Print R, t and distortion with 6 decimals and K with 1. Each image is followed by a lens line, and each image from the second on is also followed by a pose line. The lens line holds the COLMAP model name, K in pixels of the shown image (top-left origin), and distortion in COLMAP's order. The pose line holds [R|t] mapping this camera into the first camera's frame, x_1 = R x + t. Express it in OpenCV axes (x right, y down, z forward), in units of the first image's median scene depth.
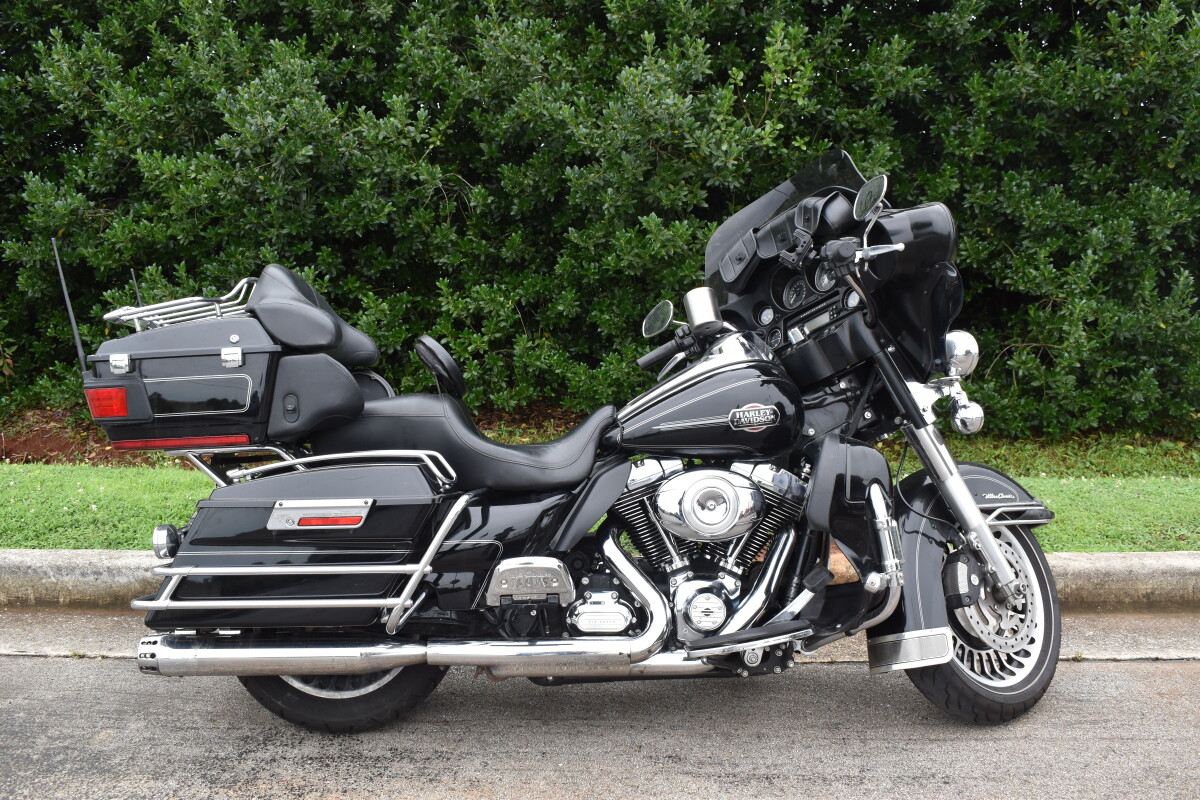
lens RADIAL K [[1166.6, 0, 600.0], [0, 1166.6, 400.0], [0, 0, 1]] dist [-0.077581, 0.016402]
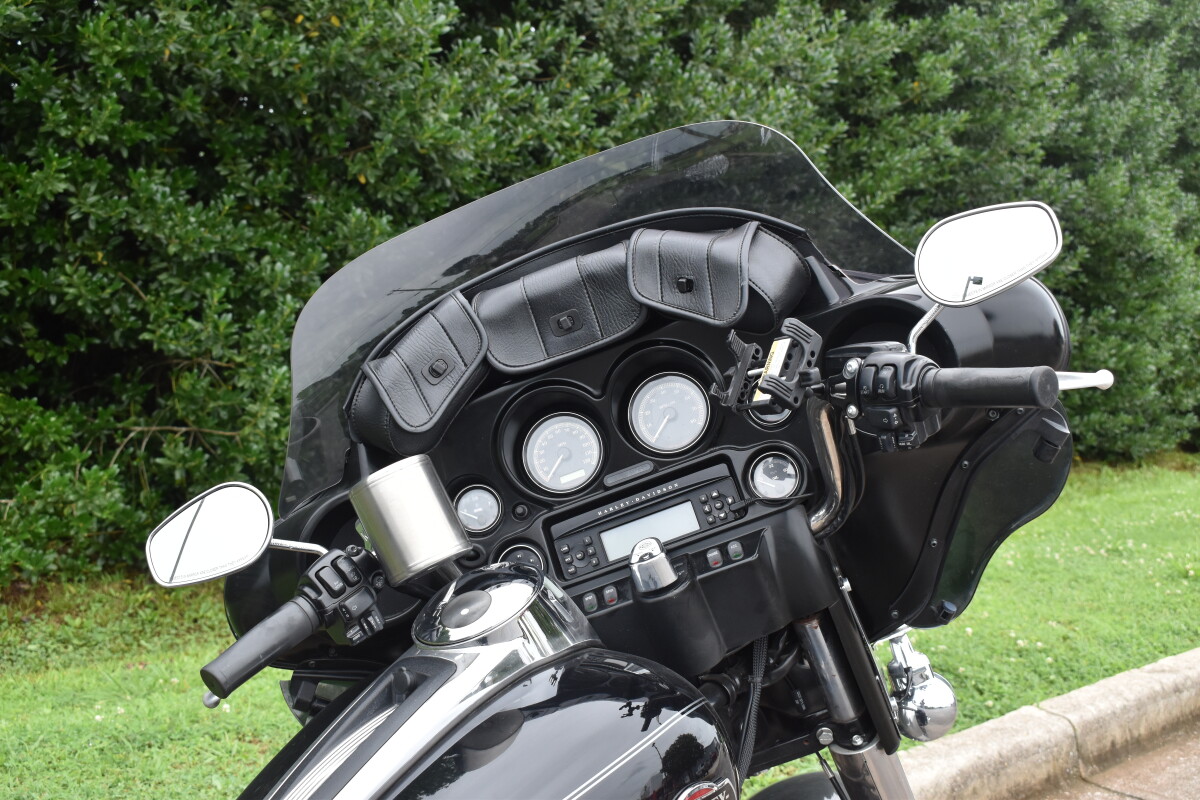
lens RADIAL K [[1458.6, 0, 600.0], [0, 1458.6, 400.0], [0, 0, 1]] dist [-0.046389, -0.019361]
pose [[0.677335, -0.021230, 0.735368, -0.212768], [0.048875, 0.998674, -0.016187, -0.106586], [-0.734049, 0.046905, 0.677474, 0.668418]]
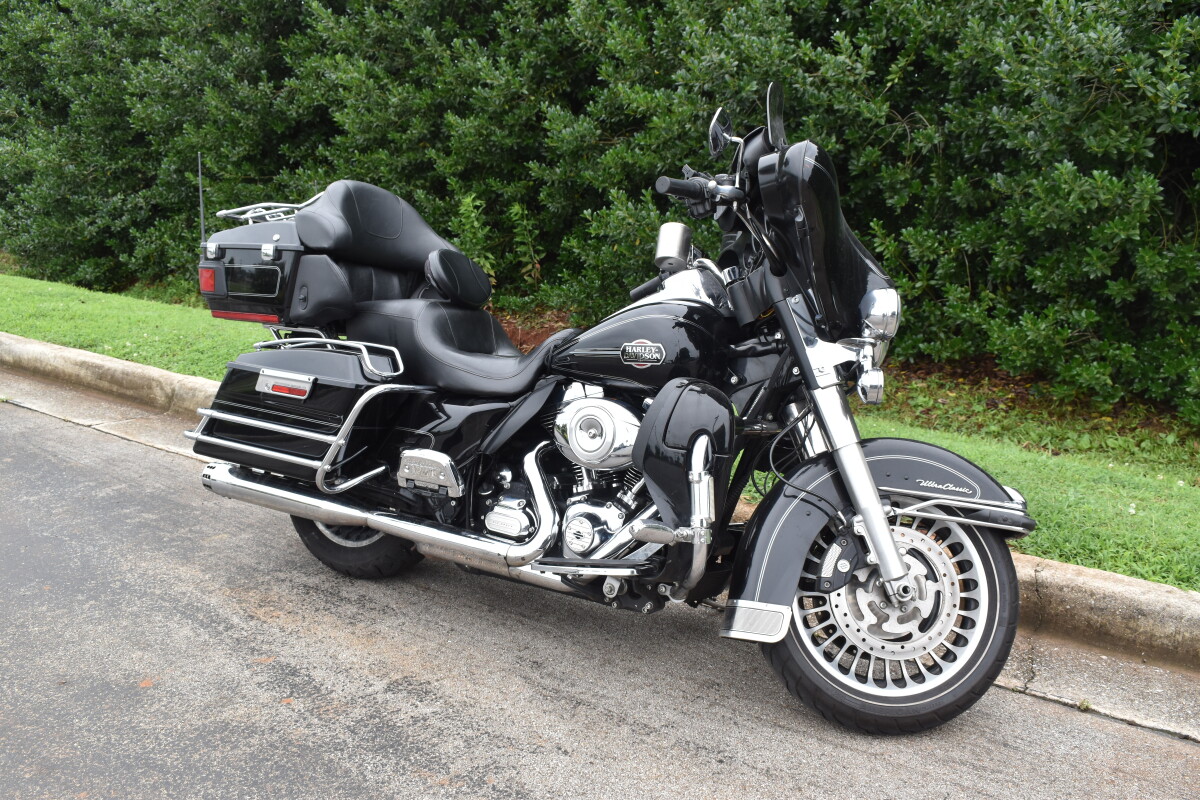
lens RADIAL K [[1166.6, 0, 600.0], [0, 1166.6, 400.0], [0, 0, 1]] dist [-0.077581, 0.016402]
pose [[0.825297, 0.145840, -0.545542, 0.620969], [-0.118147, 0.989288, 0.085734, -0.025550], [0.552202, -0.006302, 0.833687, 0.142469]]
